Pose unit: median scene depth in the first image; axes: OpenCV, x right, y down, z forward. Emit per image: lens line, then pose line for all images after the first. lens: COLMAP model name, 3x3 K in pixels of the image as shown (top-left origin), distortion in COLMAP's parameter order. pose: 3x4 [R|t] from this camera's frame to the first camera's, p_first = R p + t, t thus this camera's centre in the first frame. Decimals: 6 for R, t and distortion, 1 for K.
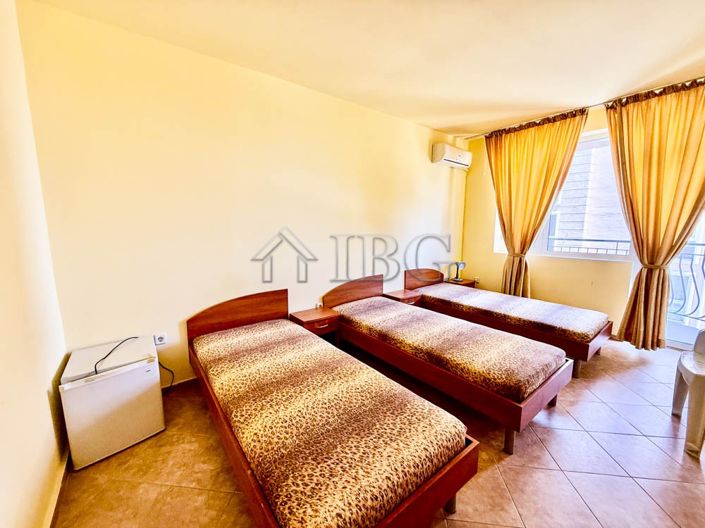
lens RADIAL K [[280.8, 0, 352.5], [0, 280.8, 264.0], [0, 0, 1]] dist [0.000771, 0.003707]
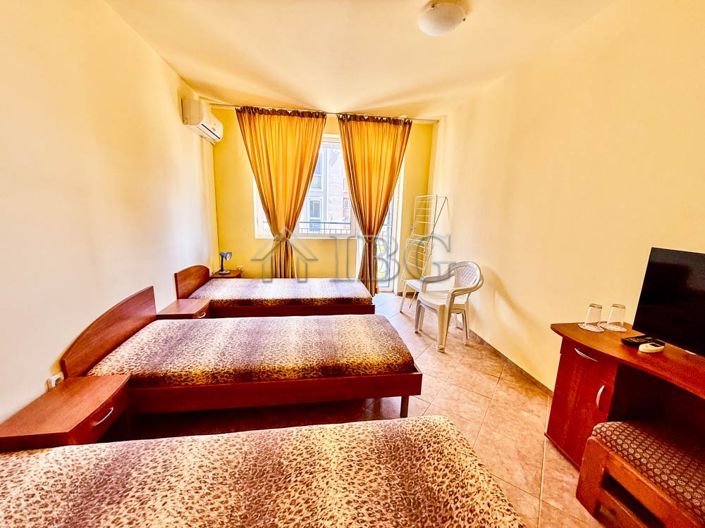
lens RADIAL K [[280.8, 0, 352.5], [0, 280.8, 264.0], [0, 0, 1]] dist [0.000771, 0.003707]
pose [[0.505618, -0.151223, 0.849401, -0.227511], [0.093422, 0.988326, 0.120346, -0.054360], [-0.857685, 0.018504, 0.513843, 0.307498]]
